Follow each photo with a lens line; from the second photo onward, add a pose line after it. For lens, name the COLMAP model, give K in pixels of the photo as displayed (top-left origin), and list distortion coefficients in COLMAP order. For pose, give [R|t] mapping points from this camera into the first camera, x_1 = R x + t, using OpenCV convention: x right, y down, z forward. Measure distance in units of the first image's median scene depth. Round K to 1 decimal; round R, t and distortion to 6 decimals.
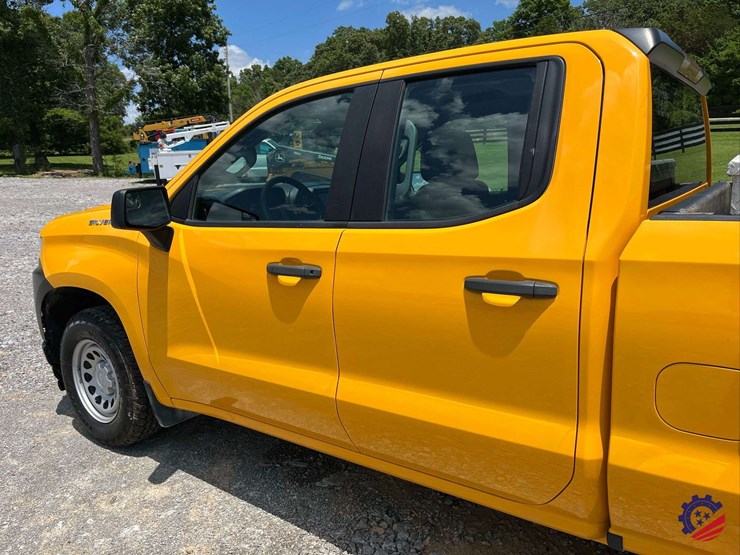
lens RADIAL K [[562.7, 0, 364.0], [0, 562.7, 280.3], [0, 0, 1]] dist [0.069081, -0.100341]
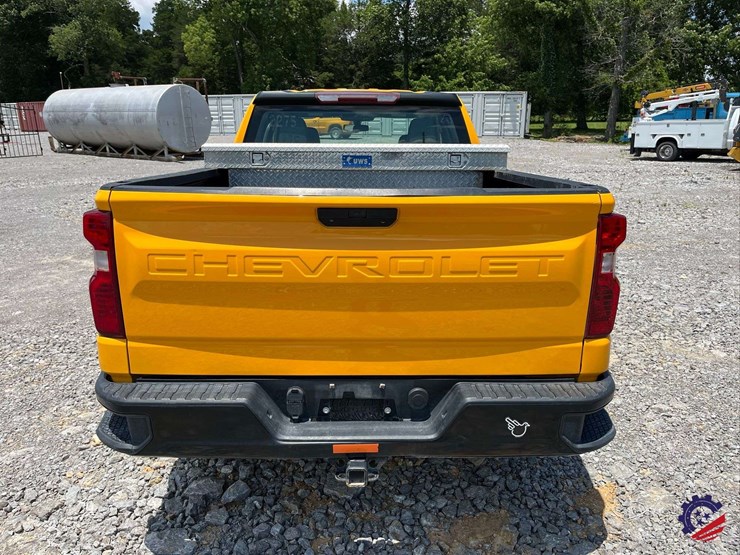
lens RADIAL K [[562.7, 0, 363.8], [0, 562.7, 274.9], [0, 0, 1]] dist [0.069081, -0.100341]
pose [[0.597167, 0.229438, -0.768602, 0.197537], [-0.190868, 0.971340, 0.141662, -0.006463], [0.779077, 0.062106, 0.623845, -0.011435]]
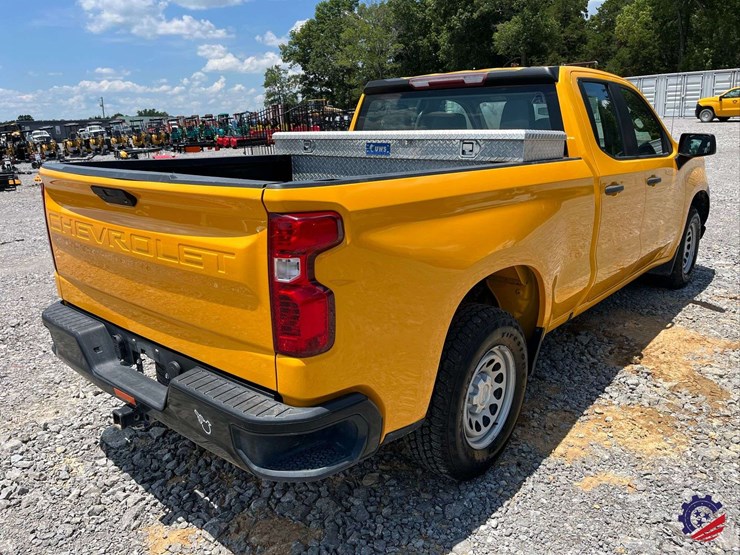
lens RADIAL K [[562.7, 0, 374.0], [0, 562.7, 270.8], [0, 0, 1]] dist [0.069081, -0.100341]
pose [[-0.089359, 0.285342, -0.954251, 0.222024], [-0.184907, 0.936676, 0.297402, -0.026903], [0.978685, 0.203024, -0.030939, 0.083718]]
